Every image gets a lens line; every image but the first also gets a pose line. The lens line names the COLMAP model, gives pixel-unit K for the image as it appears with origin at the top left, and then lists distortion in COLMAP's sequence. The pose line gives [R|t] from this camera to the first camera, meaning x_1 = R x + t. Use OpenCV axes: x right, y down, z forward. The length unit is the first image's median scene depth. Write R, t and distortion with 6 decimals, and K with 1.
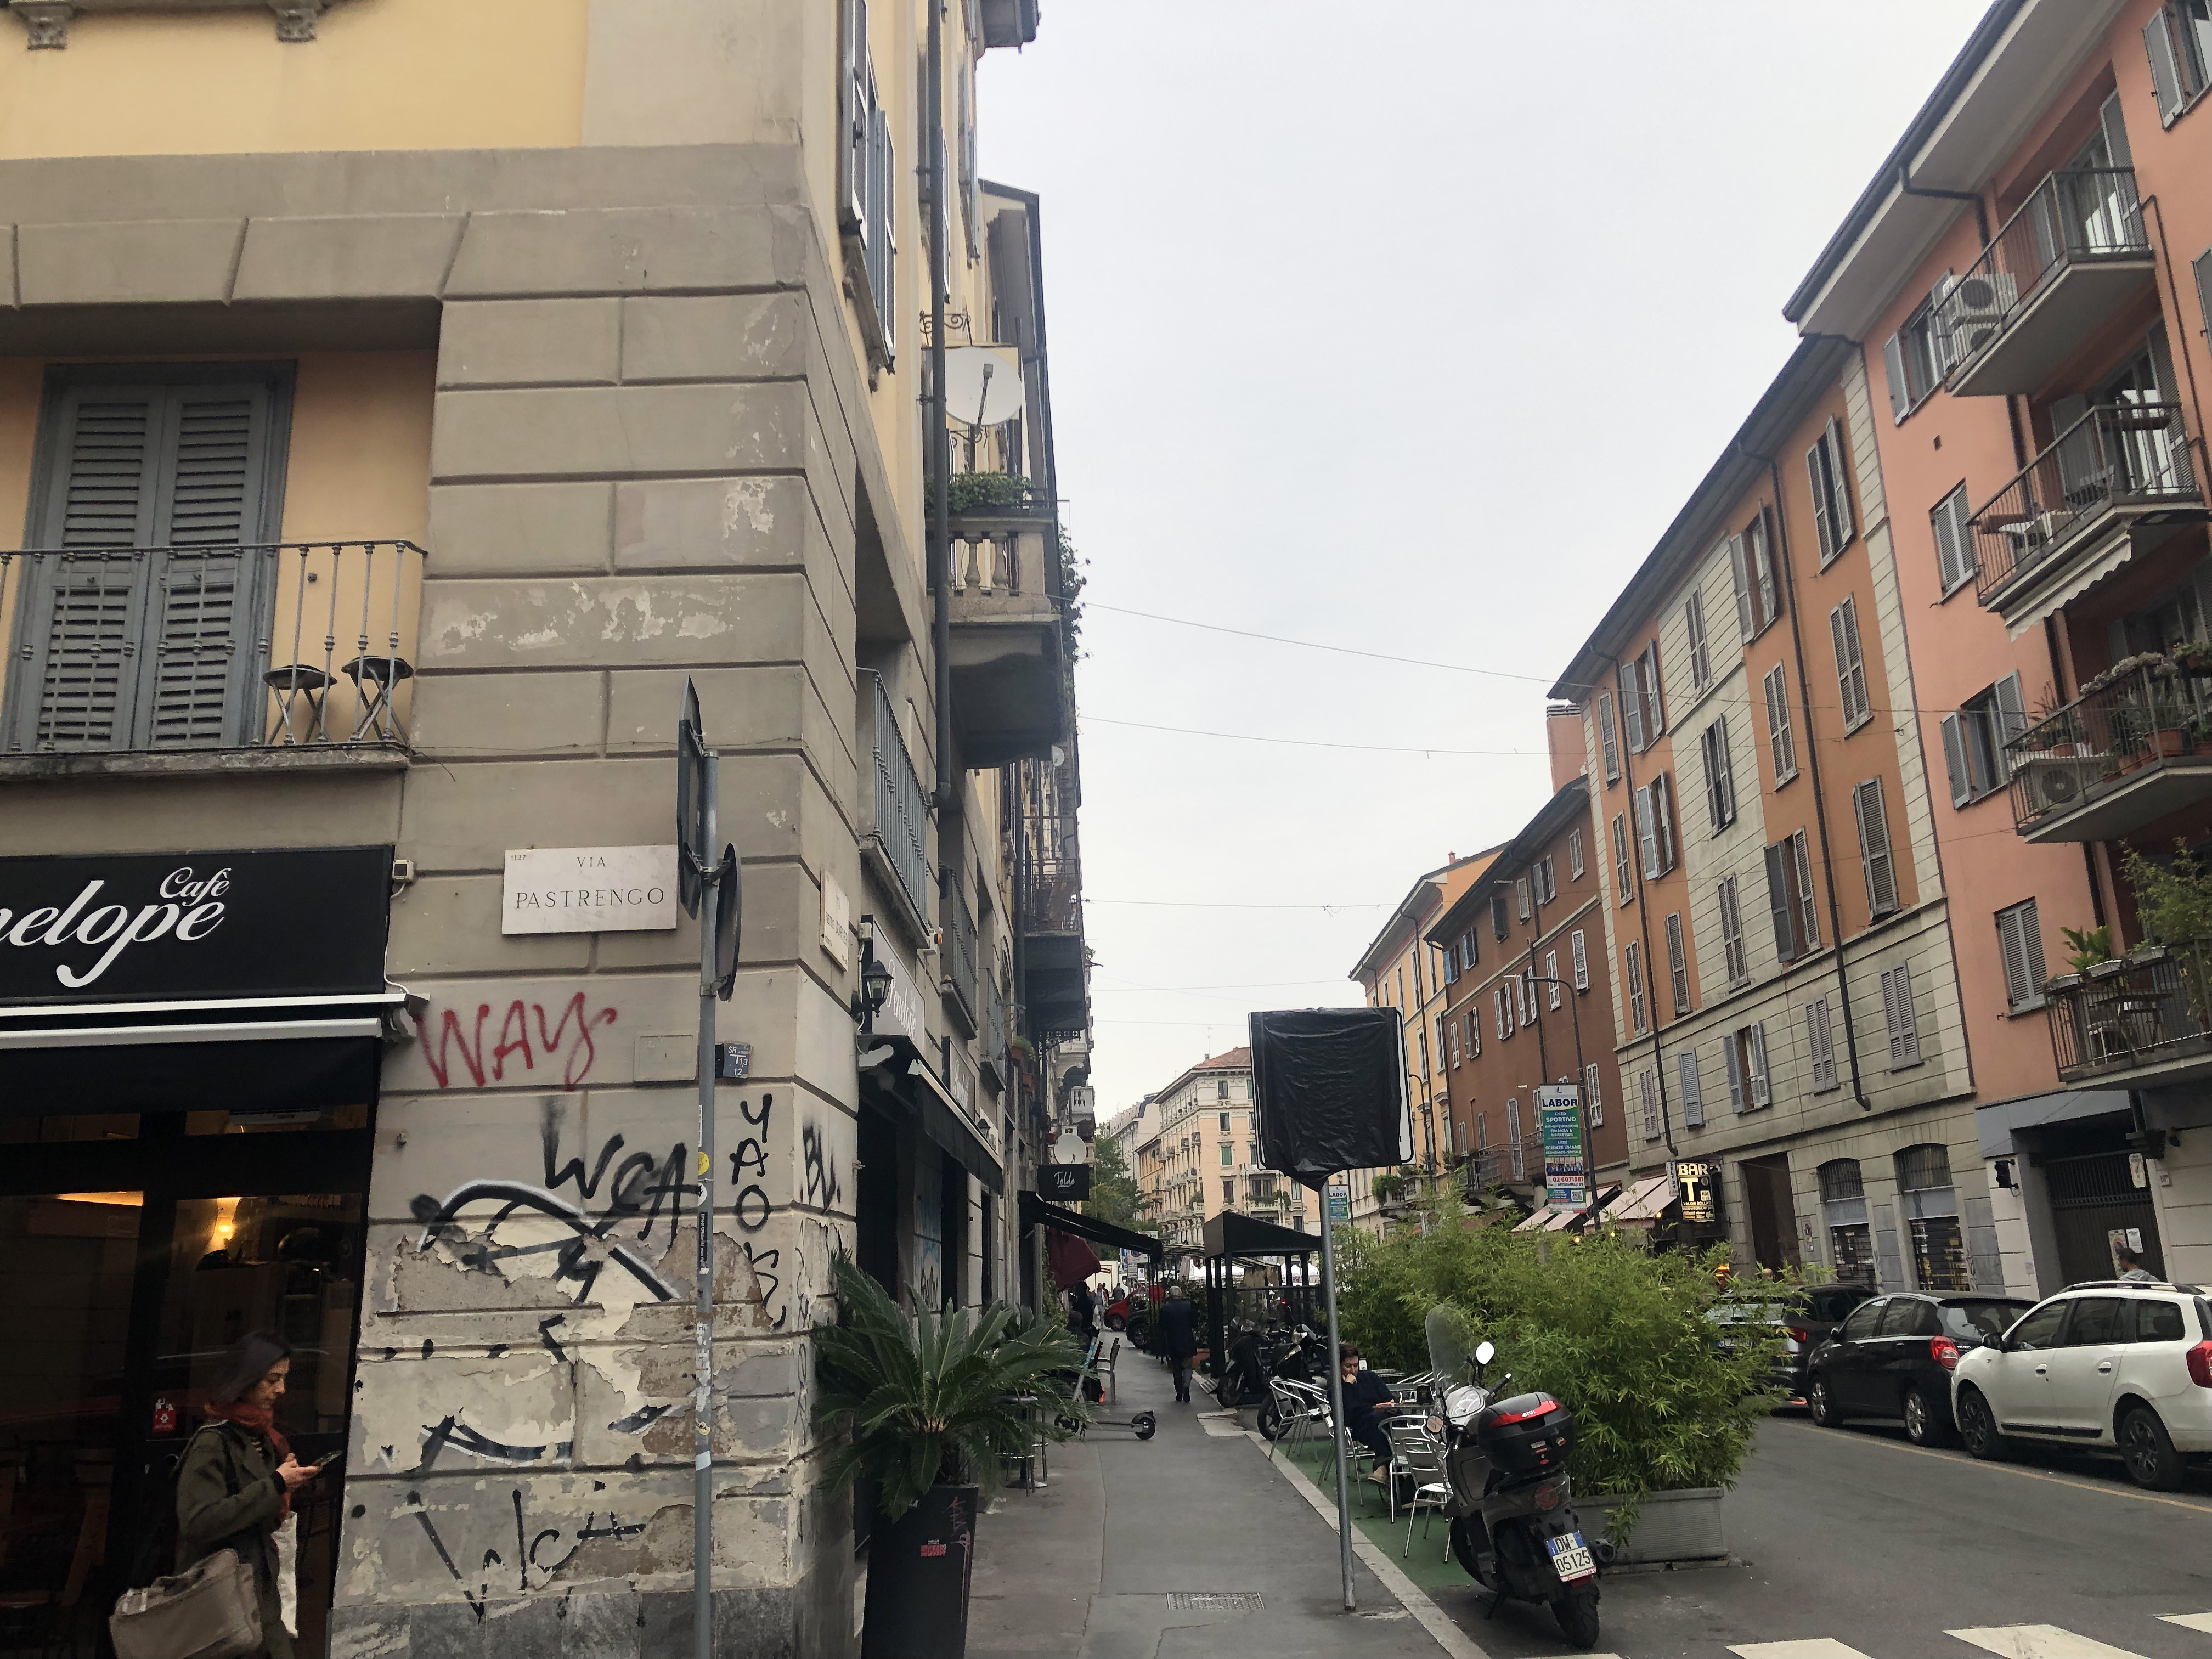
lens RADIAL K [[1831.1, 0, 1100.2], [0, 1831.1, 762.2], [0, 0, 1]] dist [0.034037, -0.027976]
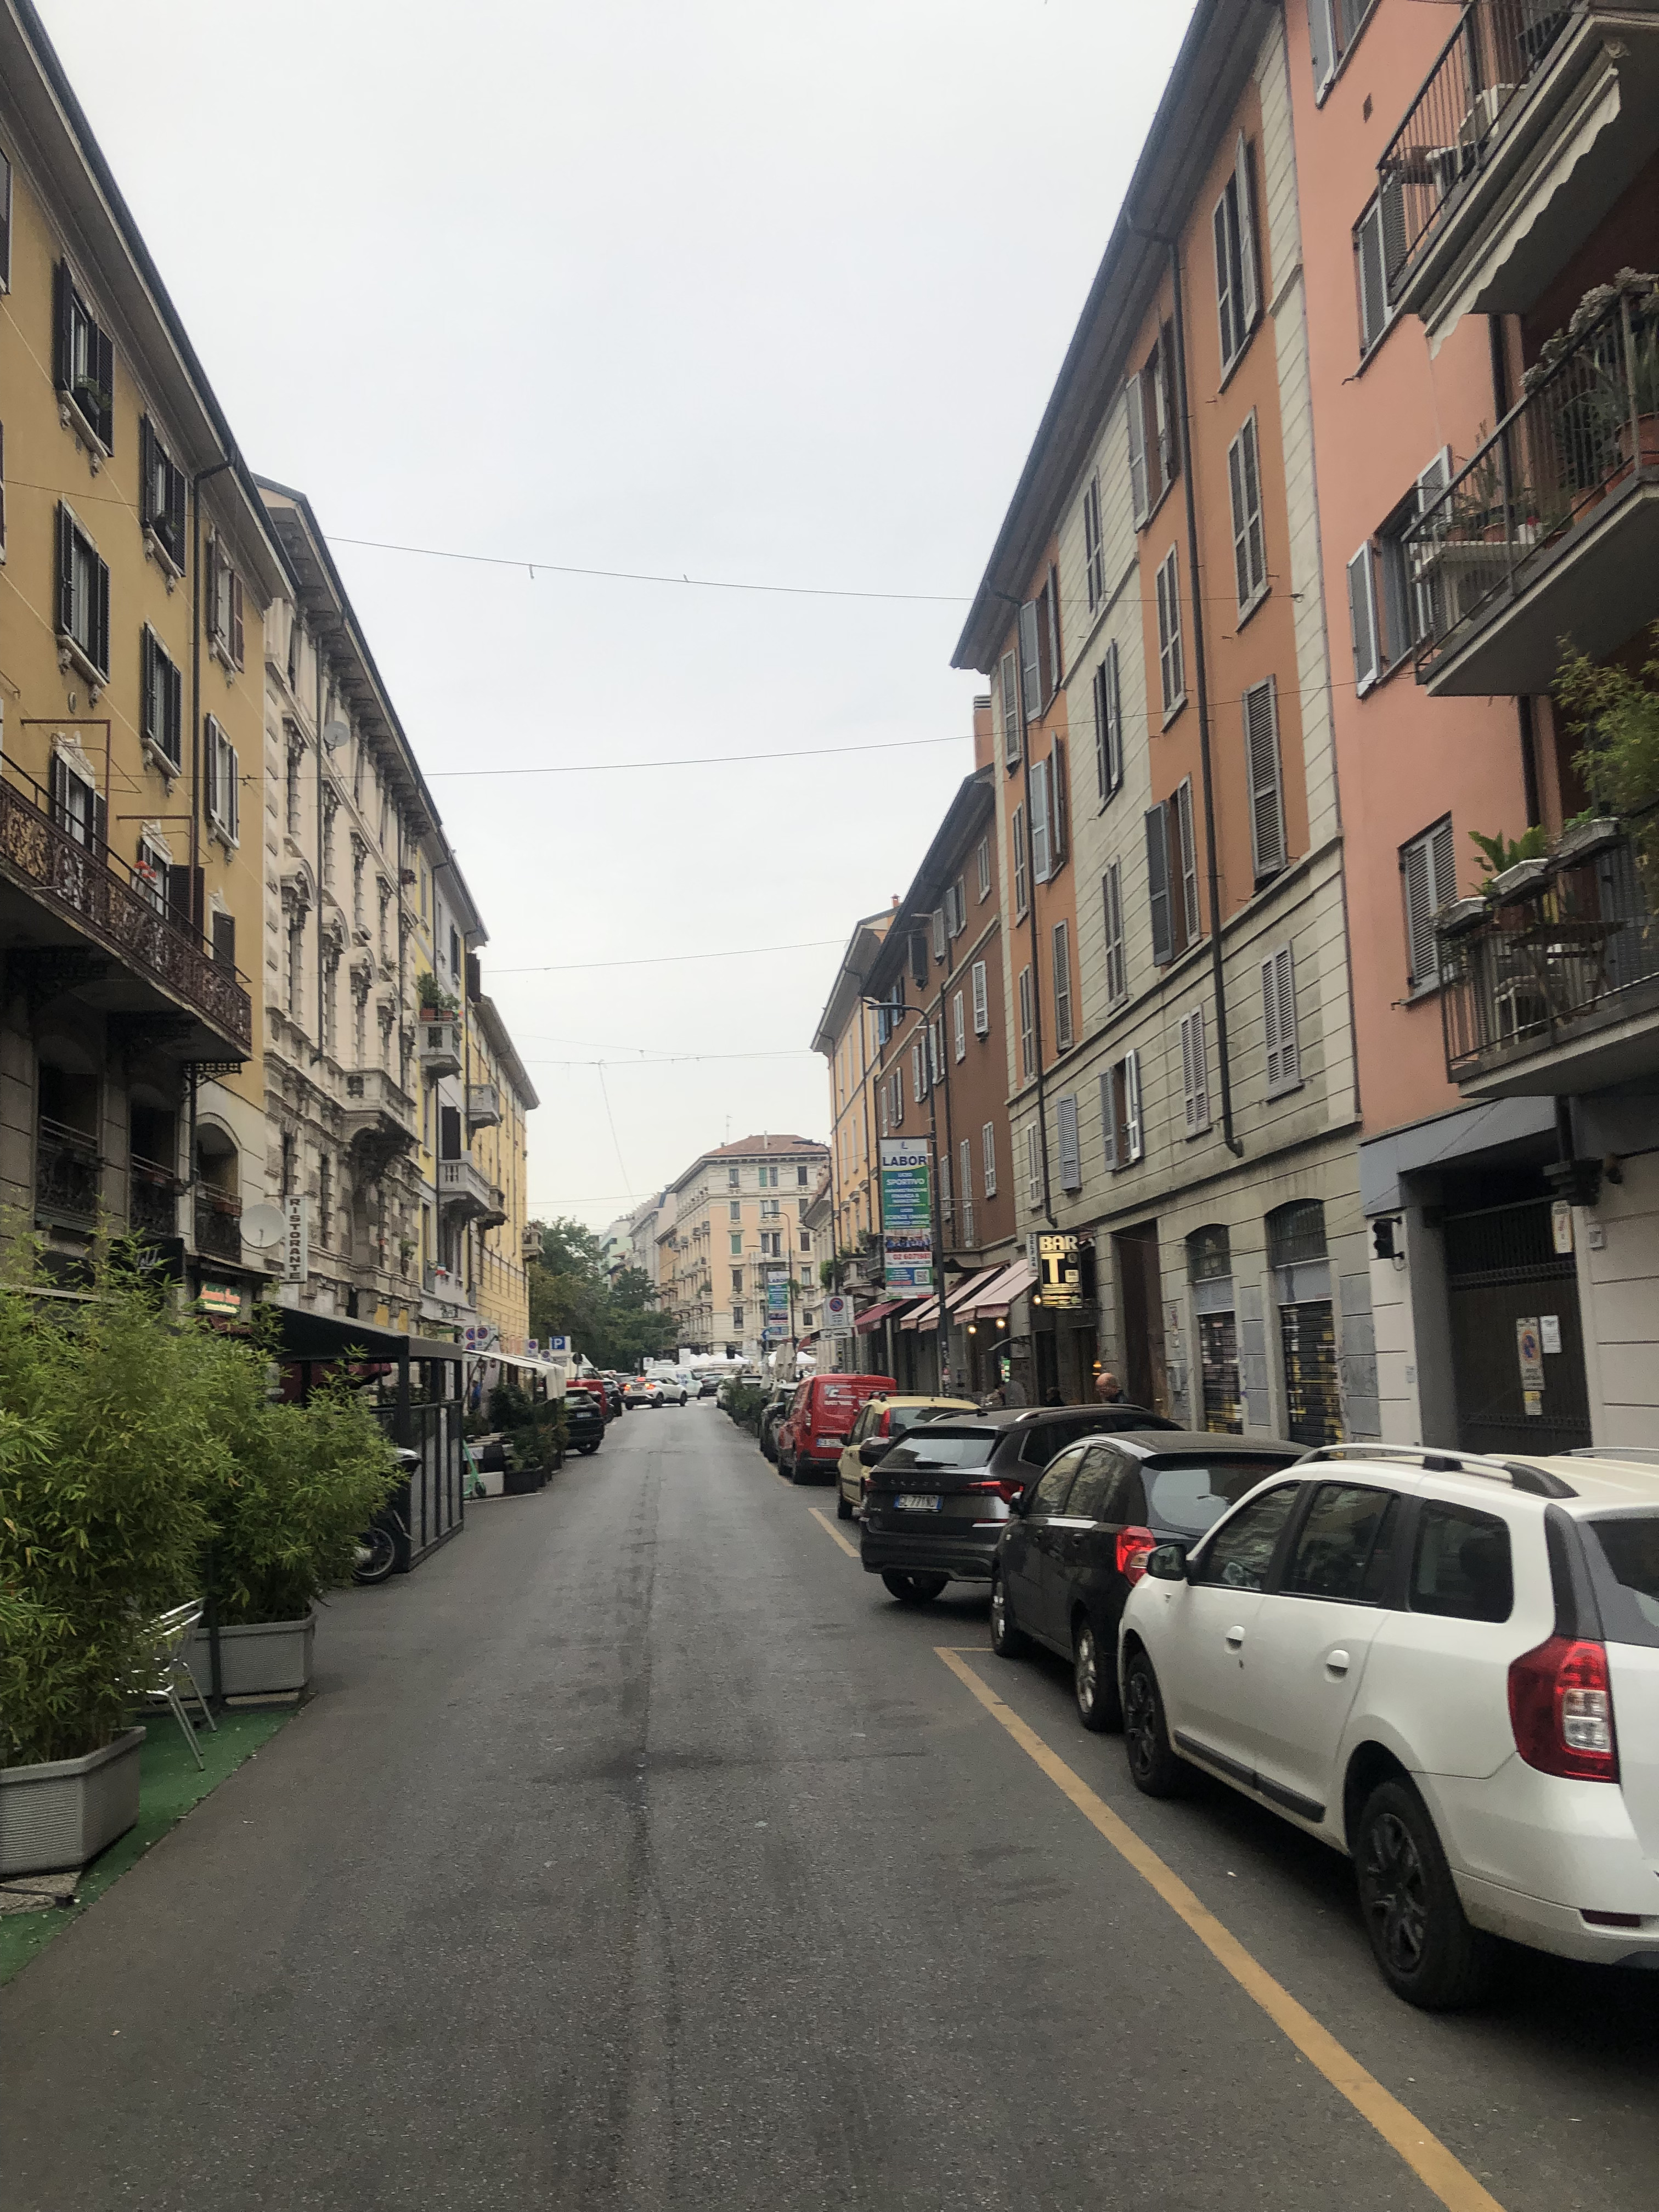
lens RADIAL K [[1831.1, 0, 836.1], [0, 1831.1, 1122.0], [0, 0, 1]] dist [0.034037, -0.027976]
pose [[0.995976, 0.000267, 0.089621, 0.192267], [-0.013027, 0.989806, 0.141822, 0.074266], [-0.088670, -0.142419, 0.985827, 0.303624]]
